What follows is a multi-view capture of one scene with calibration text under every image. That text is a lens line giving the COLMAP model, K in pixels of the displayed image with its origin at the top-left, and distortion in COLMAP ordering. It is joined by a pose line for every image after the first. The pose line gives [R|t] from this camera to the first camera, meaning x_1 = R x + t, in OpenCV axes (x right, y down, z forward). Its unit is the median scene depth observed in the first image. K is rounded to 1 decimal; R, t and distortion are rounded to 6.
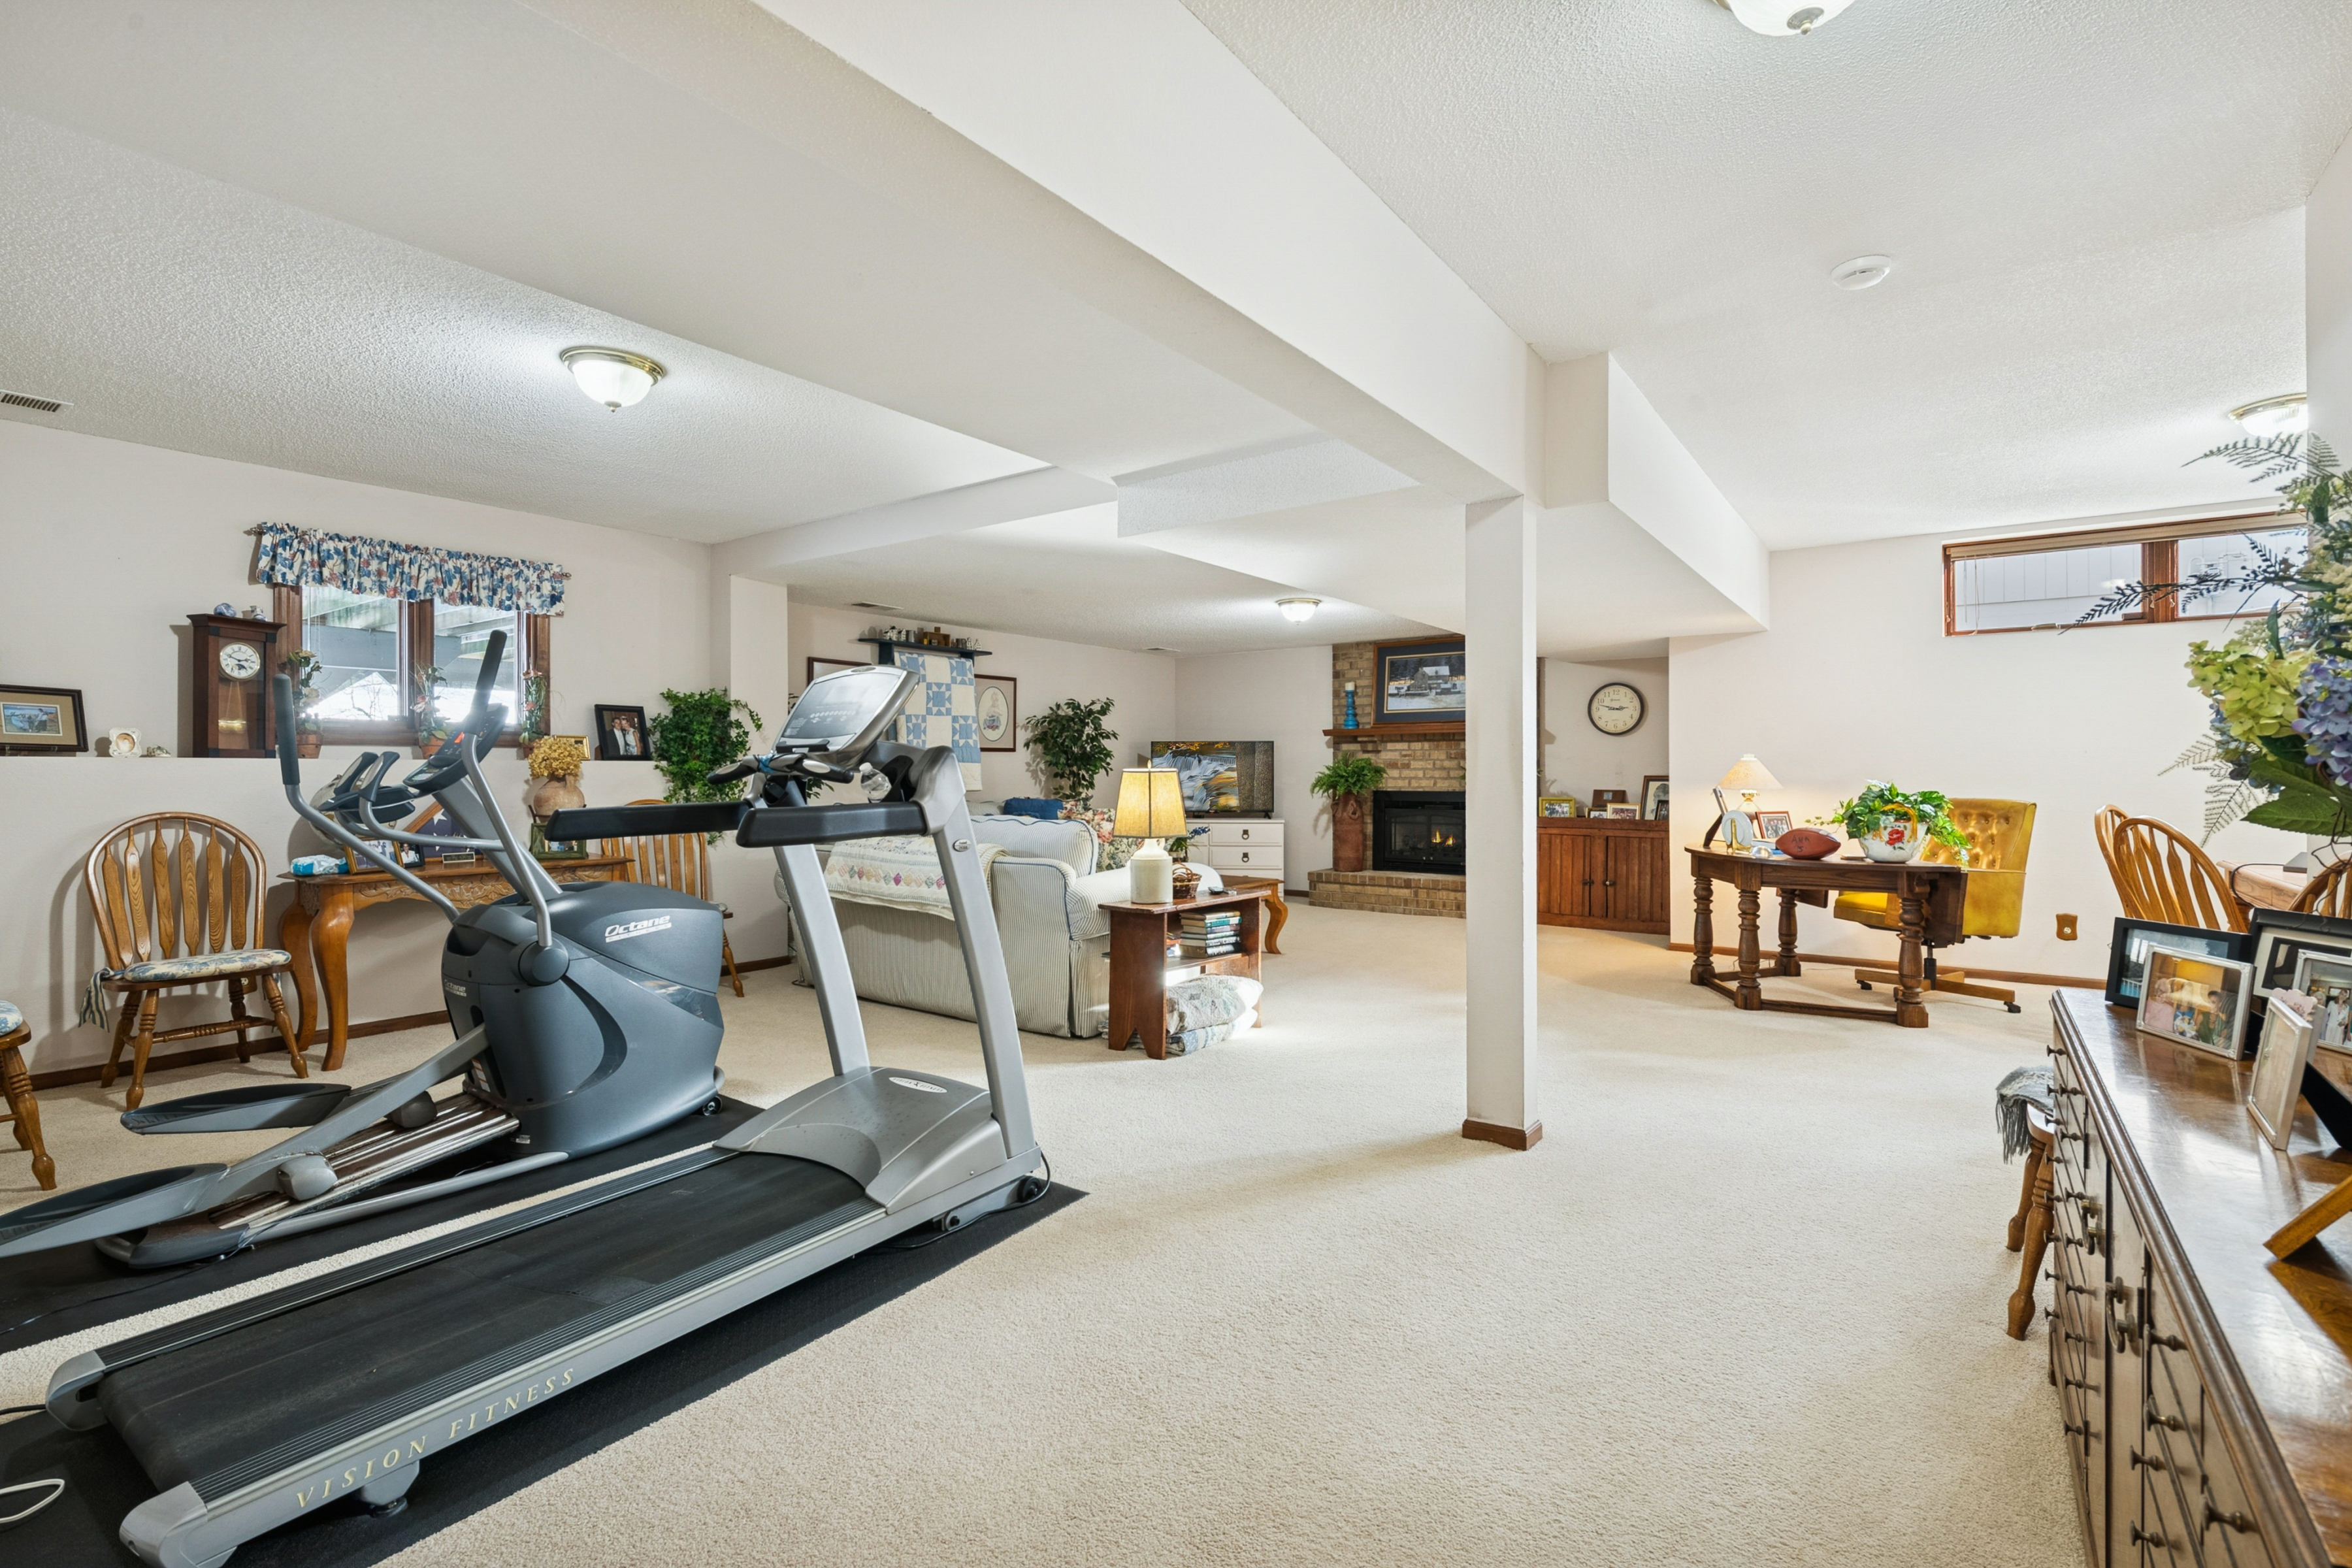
lens RADIAL K [[1041.4, 0, 1180.4], [0, 1041.4, 785.1], [0, 0, 1]] dist [-0.005377, -0.001398]
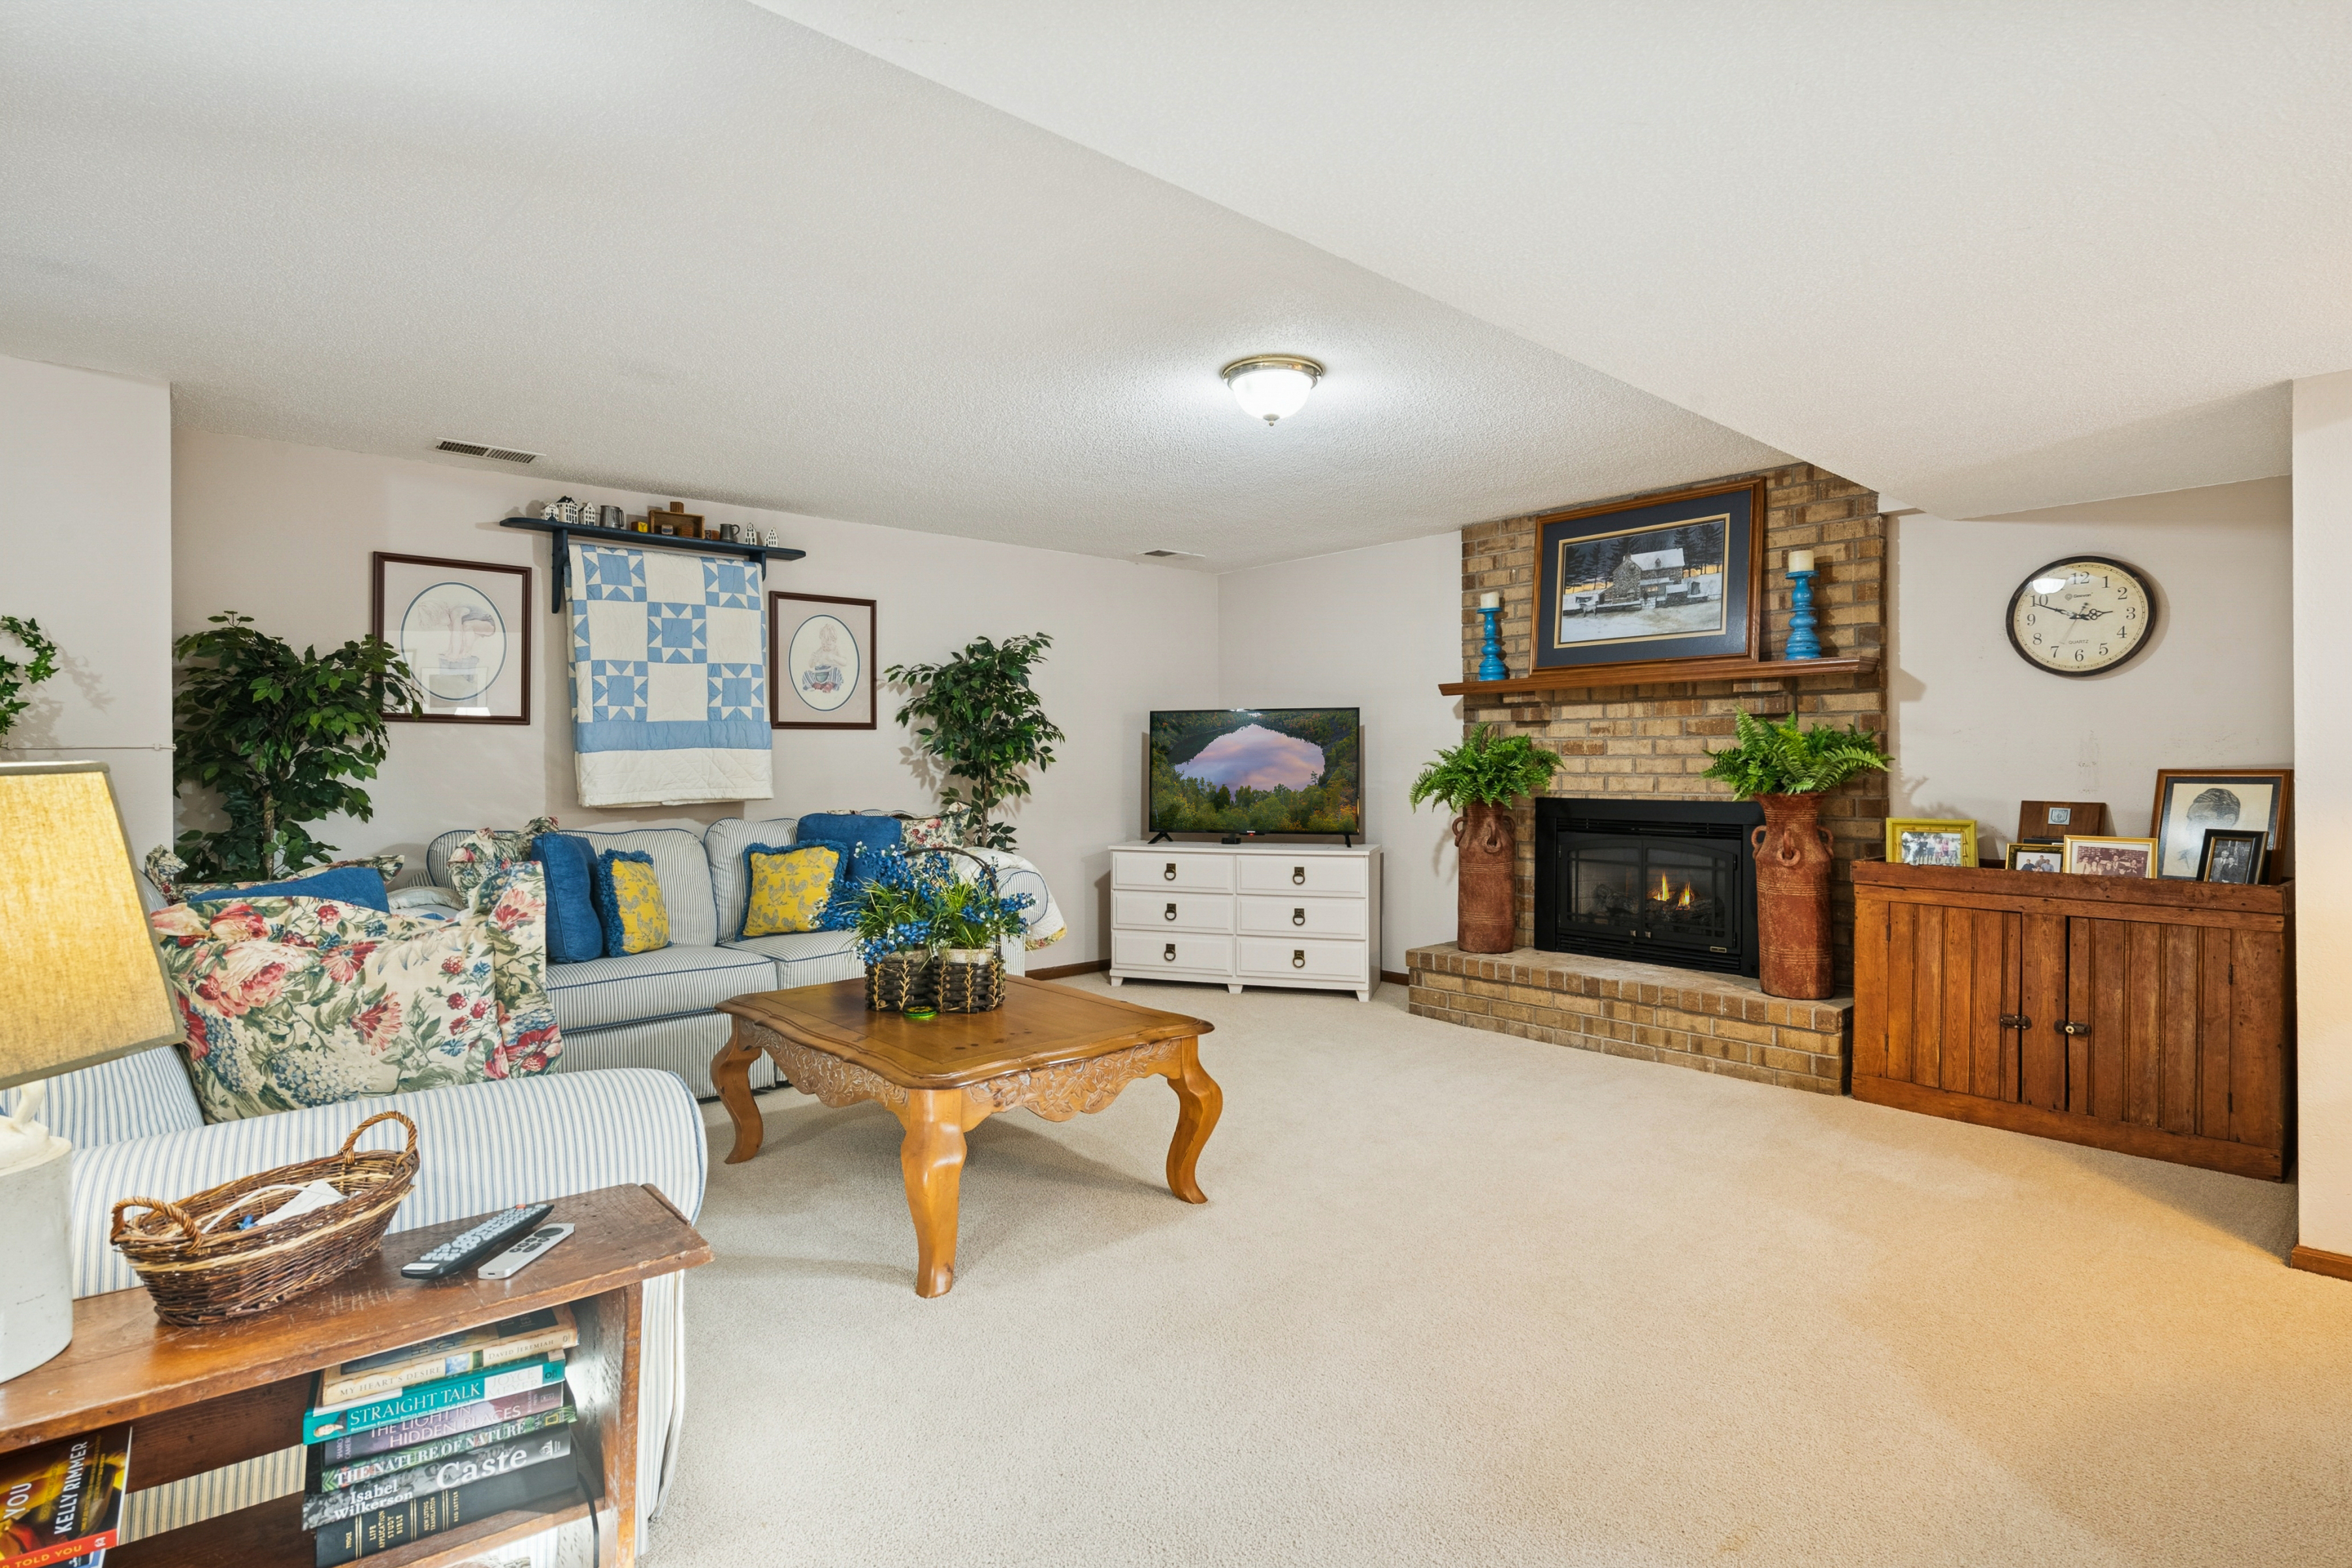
lens RADIAL K [[1179.4, 0, 1171.2], [0, 1179.4, 771.5], [0, 0, 1]] dist [0.002516, -0.003600]
pose [[0.978277, -0.001733, -0.207294, 0.132453], [0.001343, 0.999997, -0.002023, -0.007035], [0.207297, 0.001701, 0.978277, 0.390506]]
